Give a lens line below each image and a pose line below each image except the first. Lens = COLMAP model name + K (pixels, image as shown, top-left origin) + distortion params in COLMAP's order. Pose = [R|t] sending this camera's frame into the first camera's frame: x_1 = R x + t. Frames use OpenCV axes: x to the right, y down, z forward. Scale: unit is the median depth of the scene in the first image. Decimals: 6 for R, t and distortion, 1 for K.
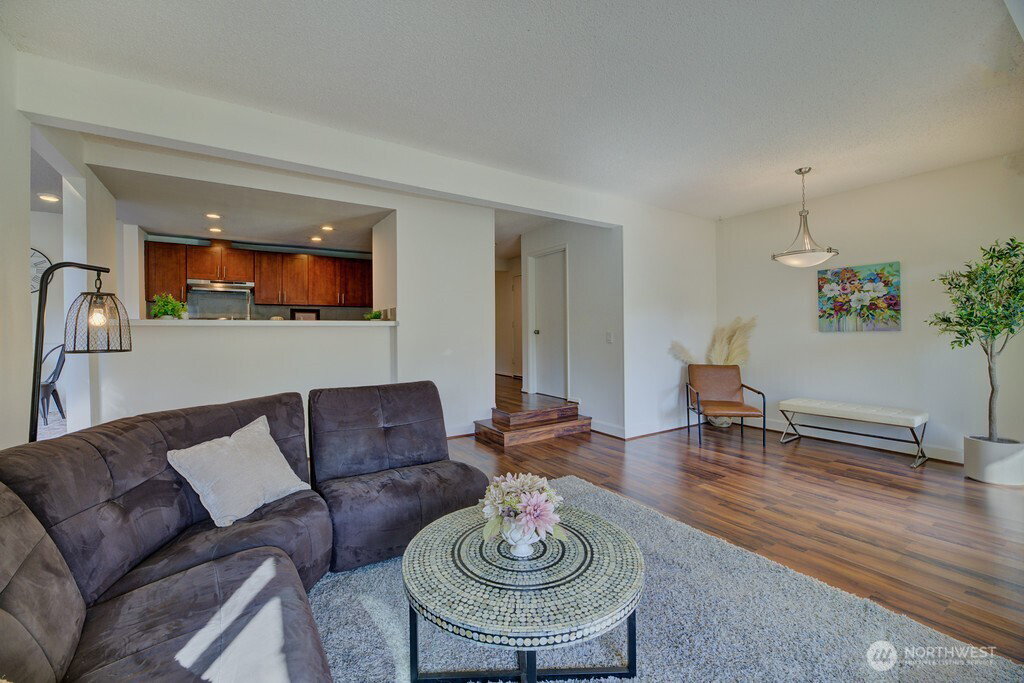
lens RADIAL K [[413.7, 0, 514.1], [0, 413.7, 334.6], [0, 0, 1]] dist [0.001687, -0.003191]
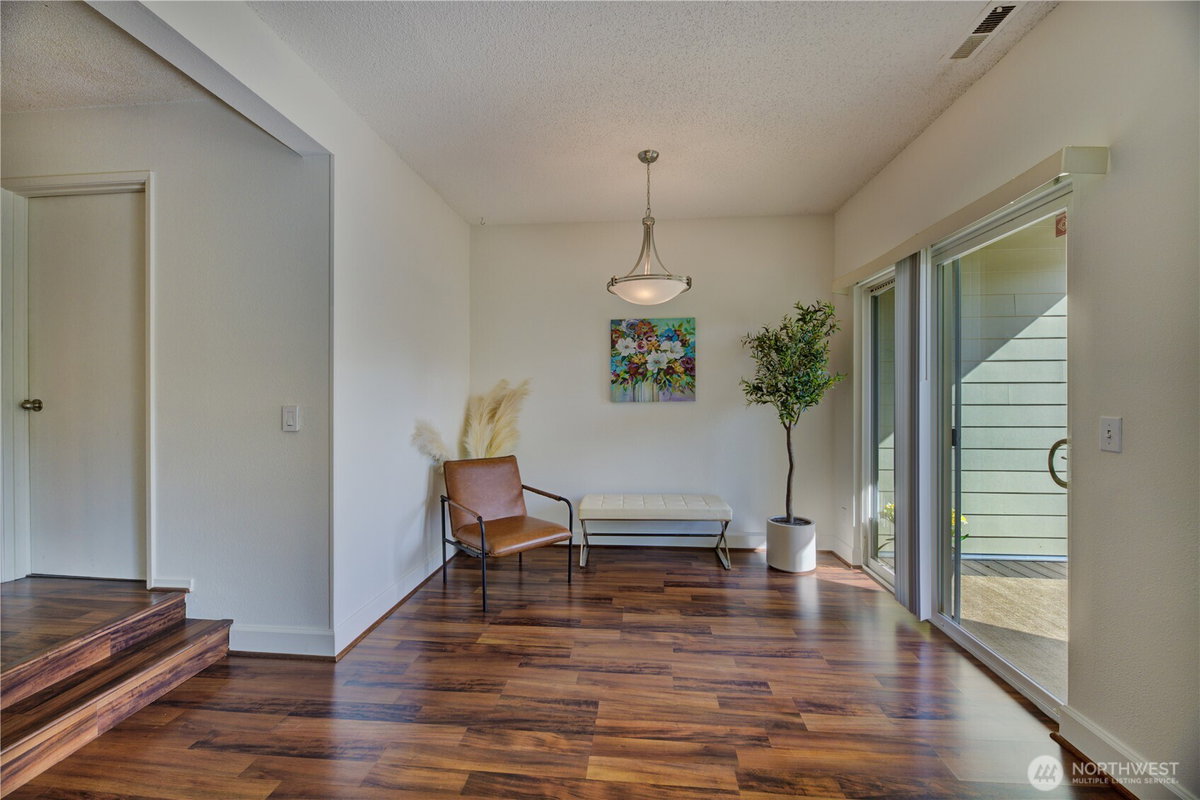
lens RADIAL K [[484.8, 0, 602.5], [0, 484.8, 391.9], [0, 0, 1]] dist [0.001687, -0.003191]
pose [[0.621095, 0.011398, 0.783653, 0.048711], [0.006443, 0.999786, -0.019648, -0.008755], [-0.783709, 0.017252, 0.620888, 0.496242]]
